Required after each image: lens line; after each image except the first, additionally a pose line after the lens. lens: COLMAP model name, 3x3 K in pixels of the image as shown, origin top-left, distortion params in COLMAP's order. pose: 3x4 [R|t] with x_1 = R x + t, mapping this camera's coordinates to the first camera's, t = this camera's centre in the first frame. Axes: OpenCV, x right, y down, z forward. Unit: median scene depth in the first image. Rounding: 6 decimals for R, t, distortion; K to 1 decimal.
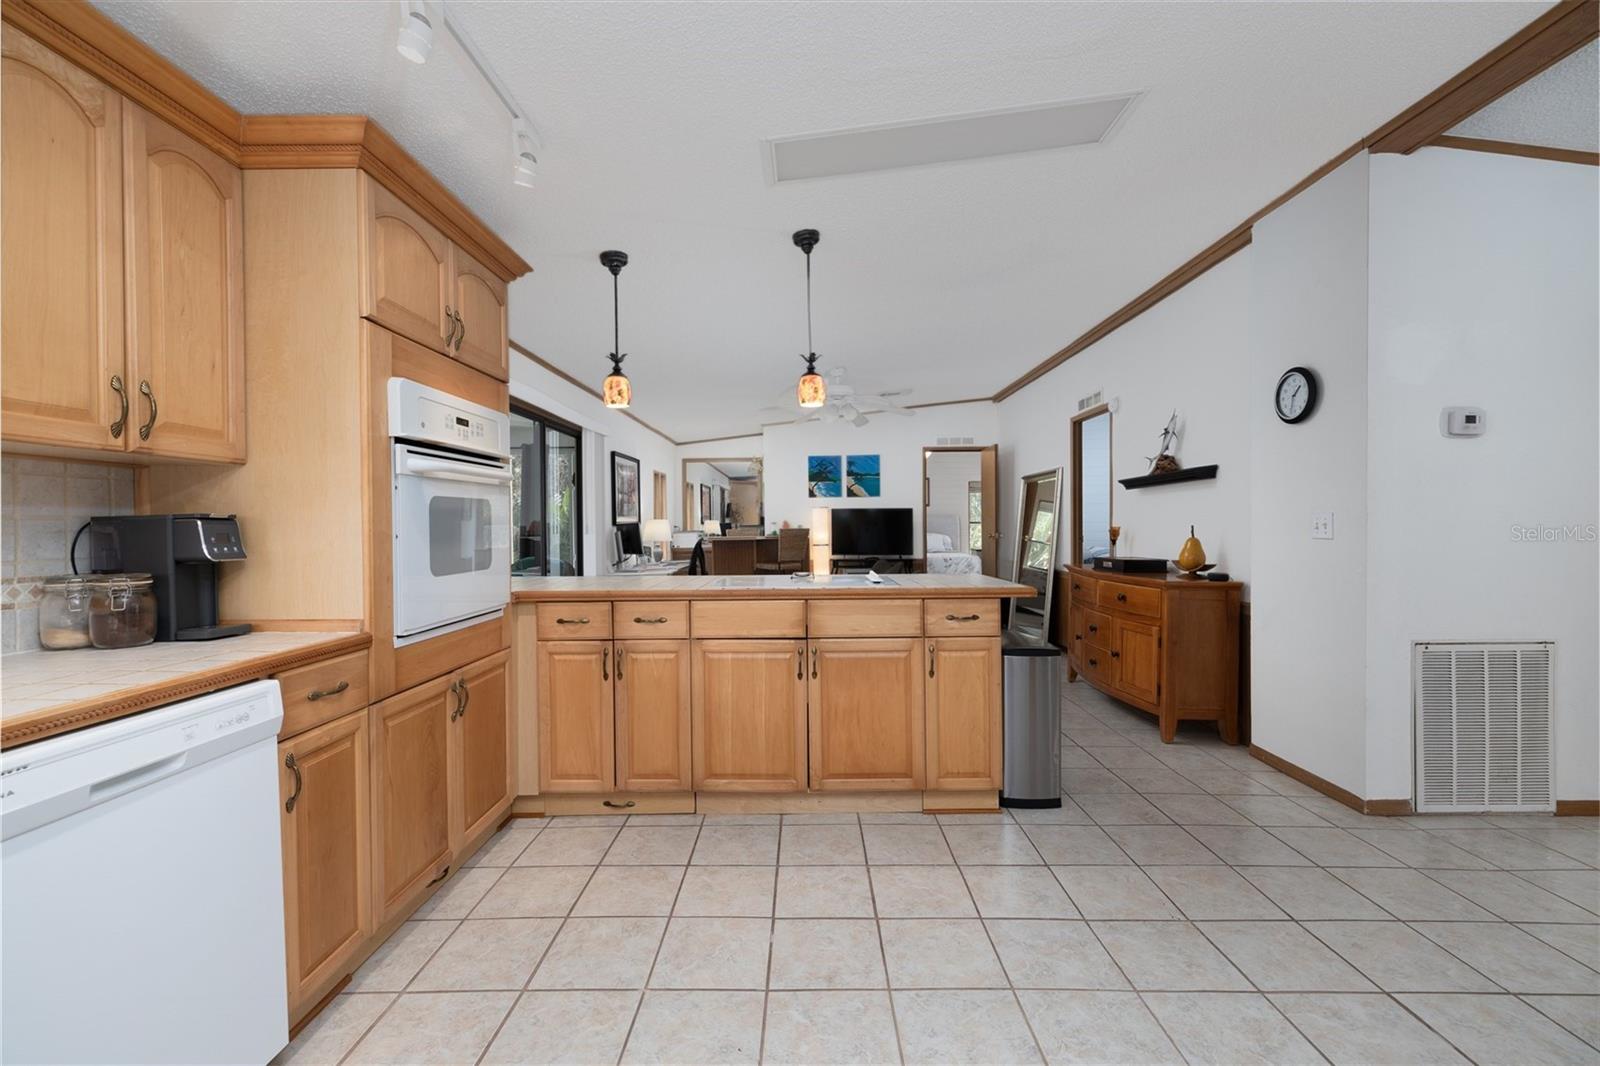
lens RADIAL K [[671.1, 0, 796.7], [0, 671.1, 533.2], [0, 0, 1]] dist [0.001938, 0.000623]
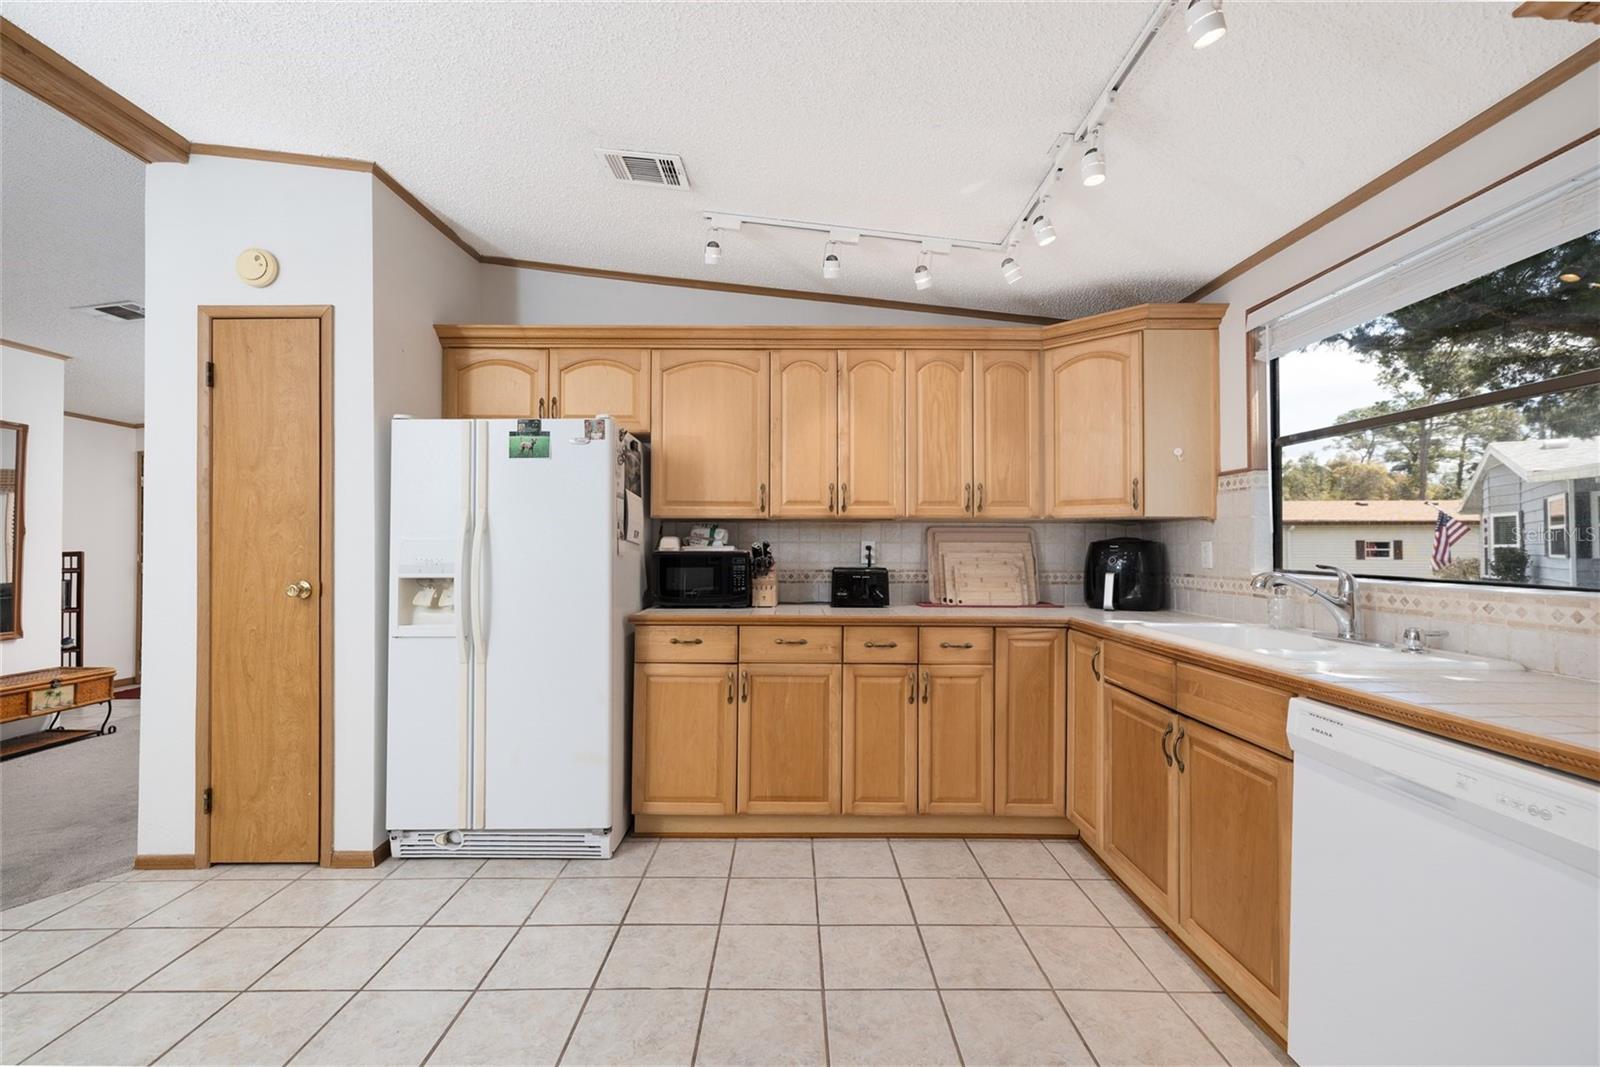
lens RADIAL K [[678.7, 0, 798.6], [0, 678.7, 536.3], [0, 0, 1]] dist [0.001920, 0.000374]
pose [[-0.999626, 0.006654, -0.026514, 0.003325], [0.006712, 0.999975, -0.002111, -0.016094], [0.026499, -0.002288, -0.999646, 0.863781]]
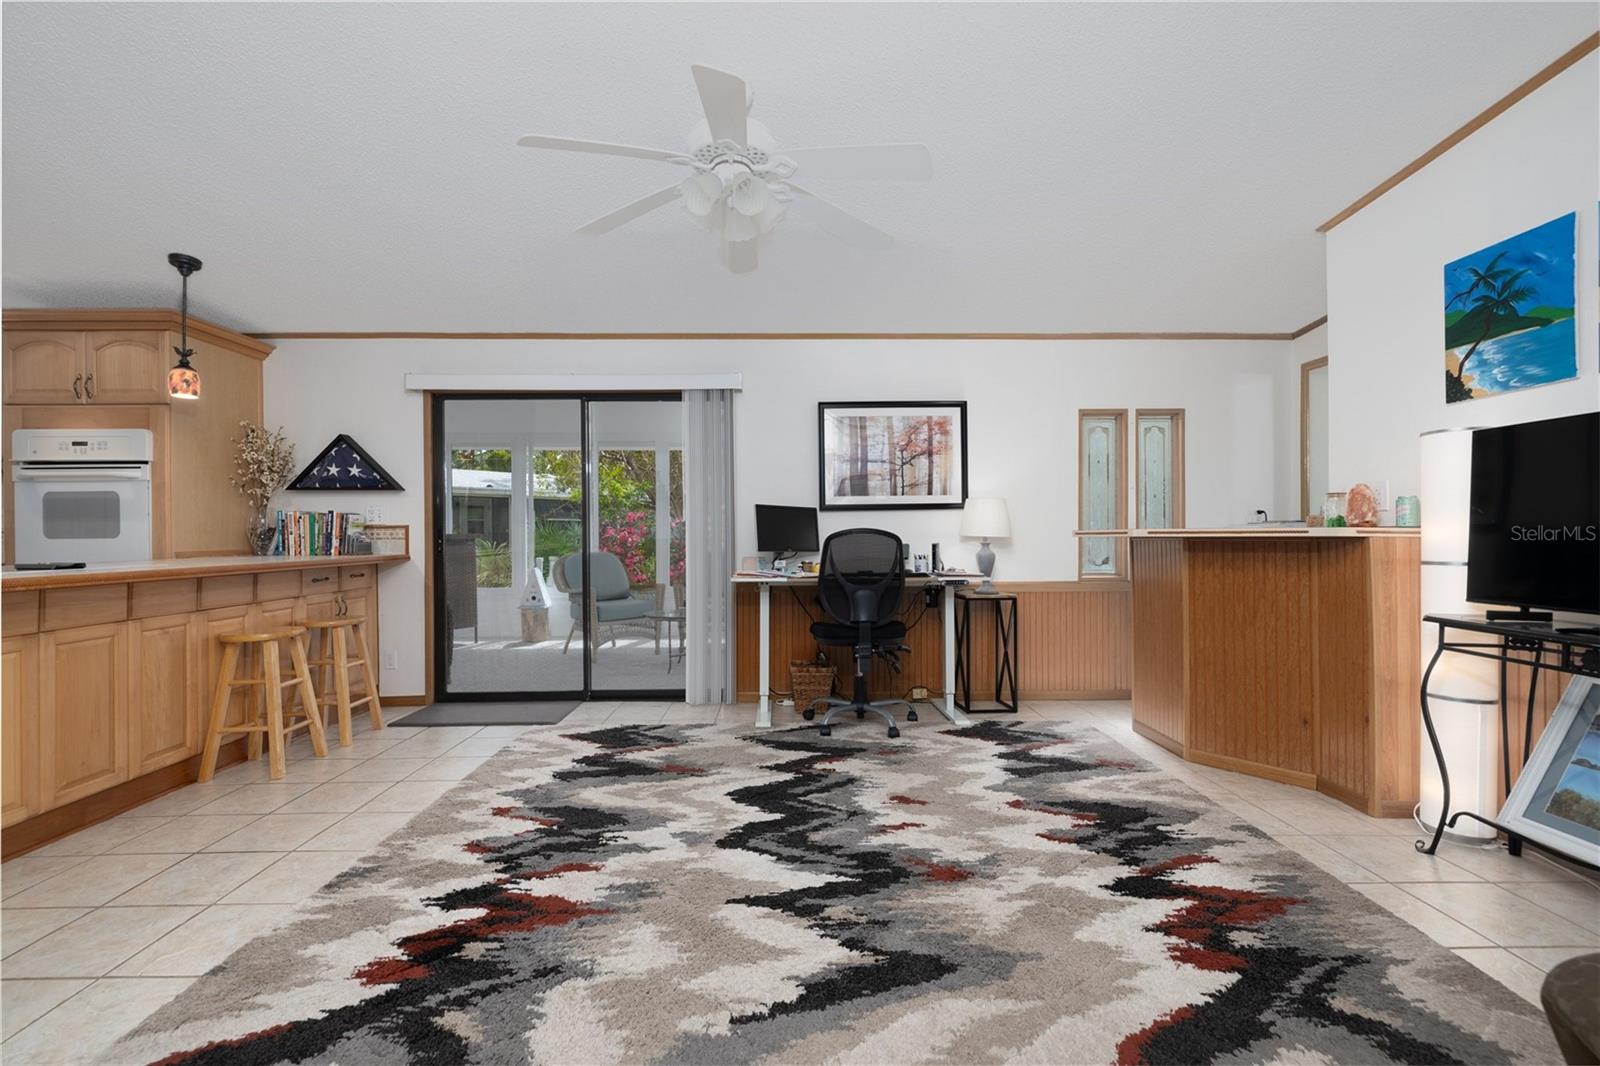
lens RADIAL K [[671.1, 0, 796.7], [0, 671.1, 533.2], [0, 0, 1]] dist [0.001938, 0.000623]
pose [[0.038698, 0.008589, -0.999214, 0.950906], [-0.008408, 0.999930, 0.008269, 0.015441], [0.999216, 0.008081, 0.038767, 2.157635]]
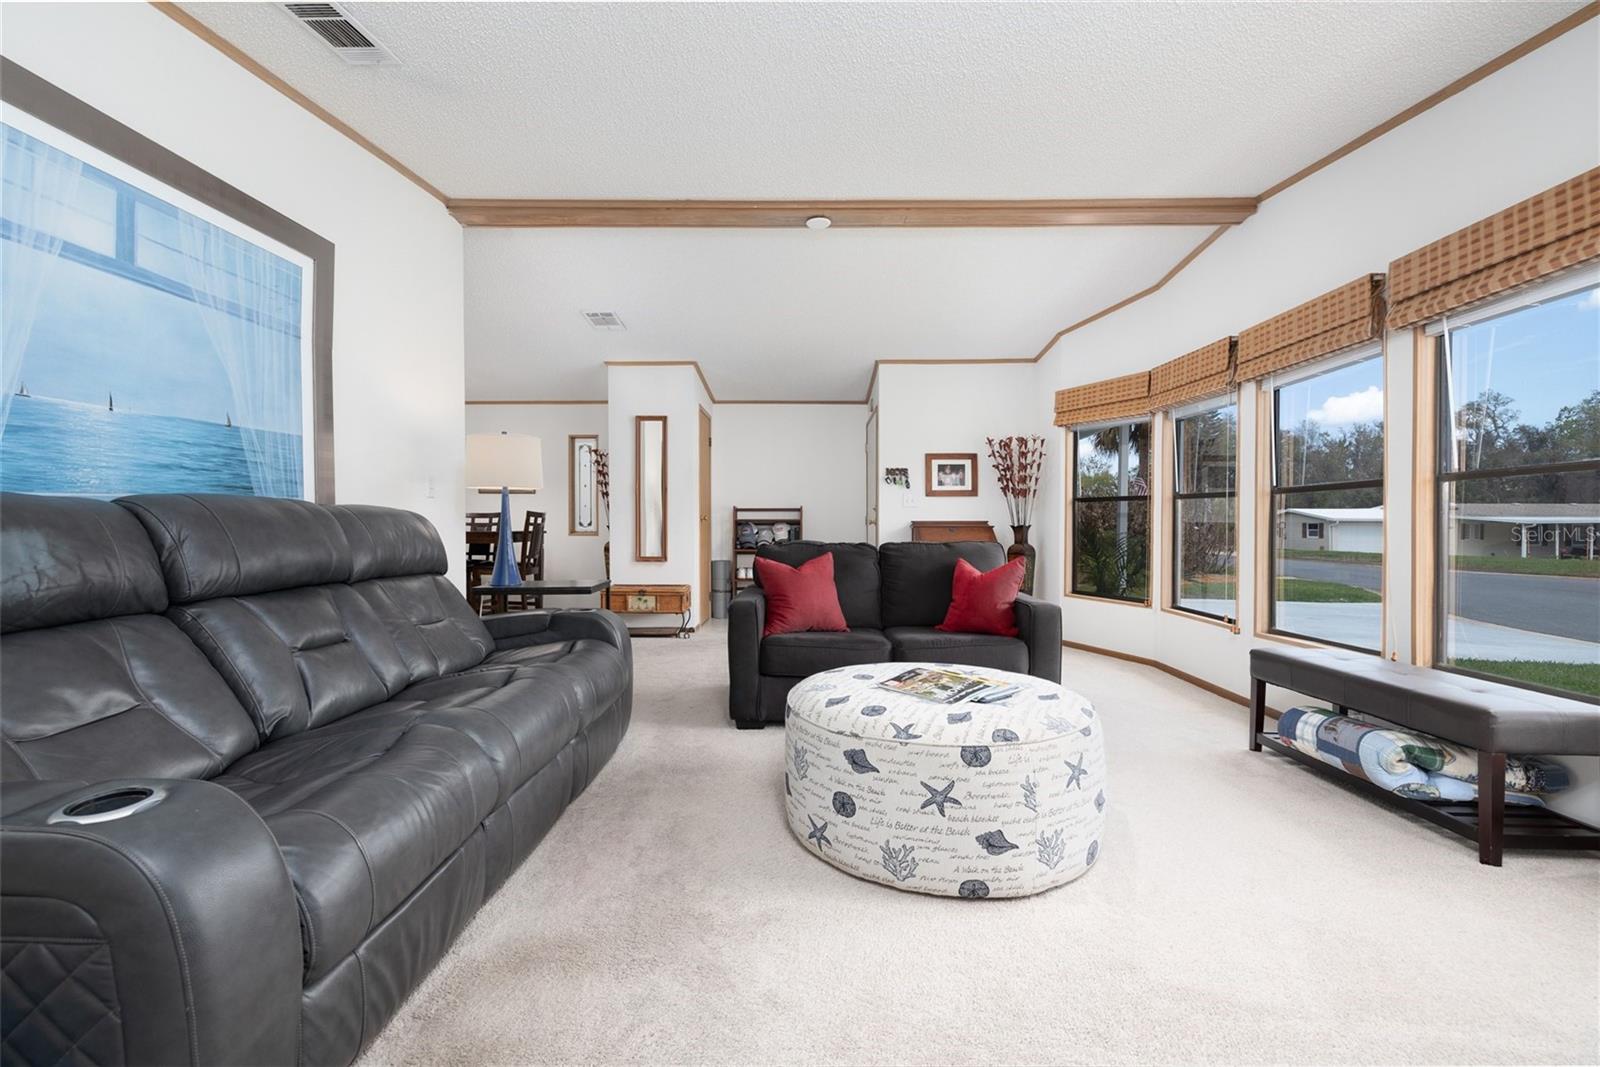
lens RADIAL K [[671.1, 0, 796.7], [0, 671.1, 533.7], [0, 0, 1]] dist [0.001938, 0.000623]
pose [[-0.005534, -0.008337, 0.999950, -0.525402], [0.013940, 0.999867, 0.008413, 0.093925], [-0.999888, 0.013986, -0.005417, -1.142579]]
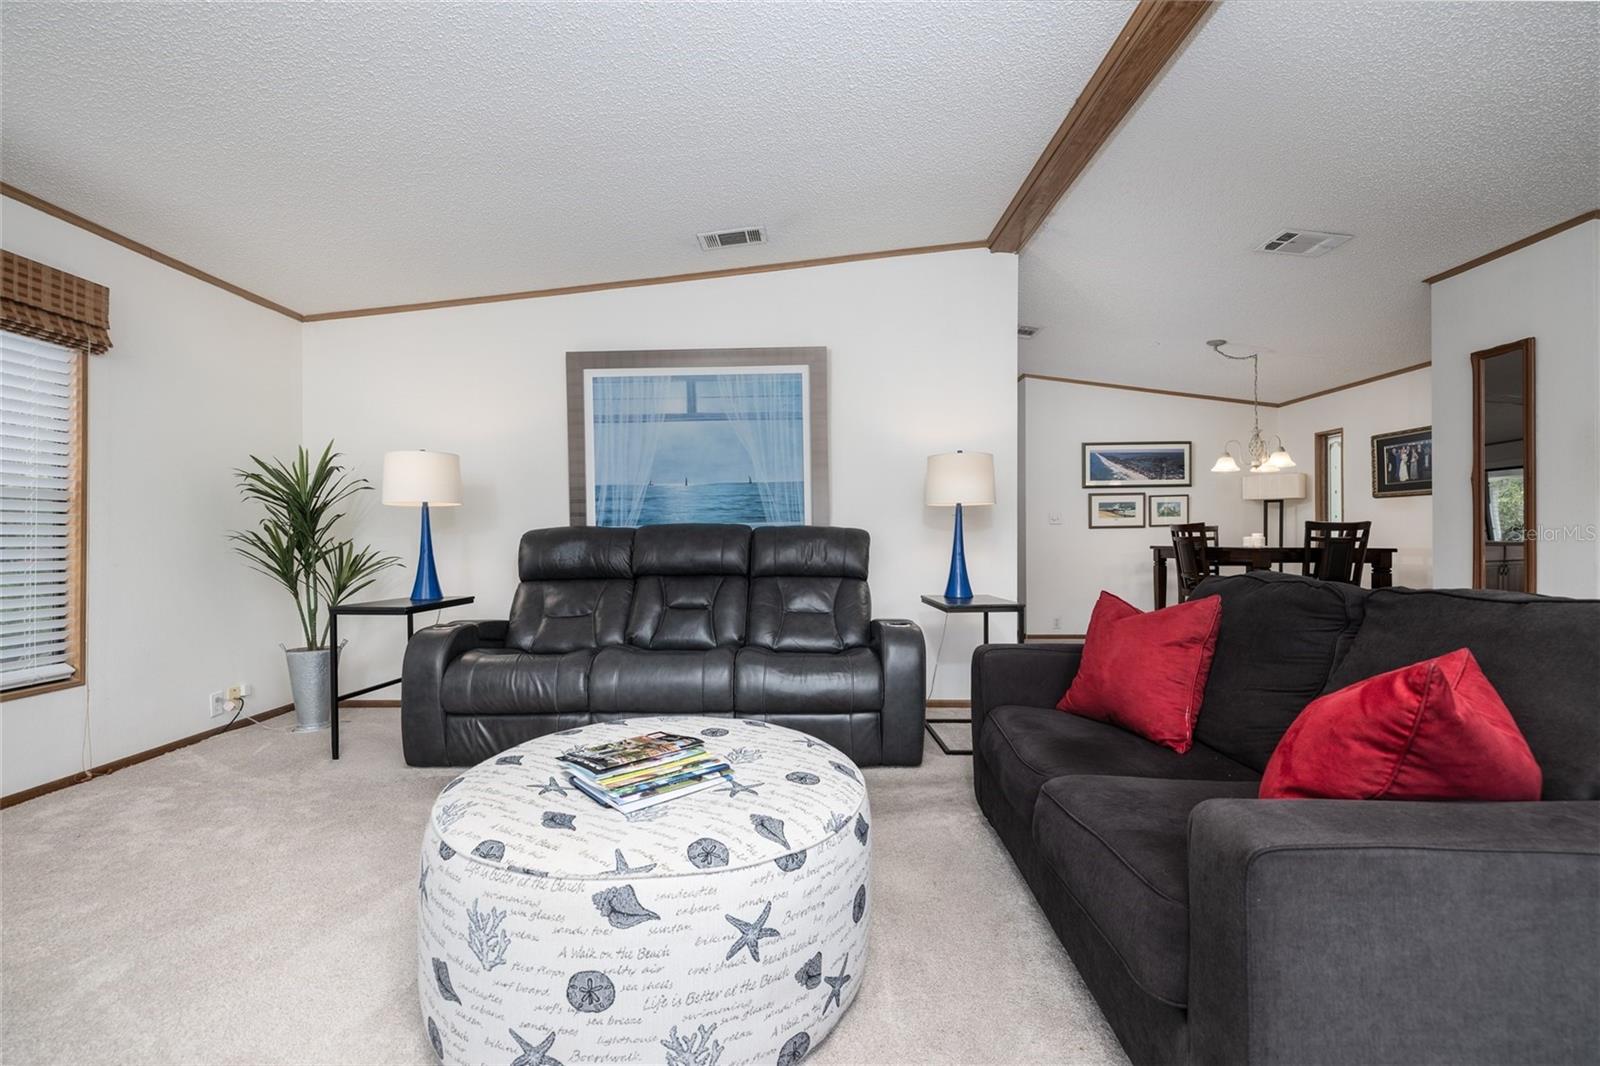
lens RADIAL K [[671.1, 0, 796.7], [0, 671.1, 533.2], [0, 0, 1]] dist [0.001938, 0.000623]
pose [[0.999802, 0.005930, 0.018980, 0.382656], [-0.005530, 0.999764, -0.021027, 0.097611], [-0.019100, 0.020917, 0.999599, -1.906579]]
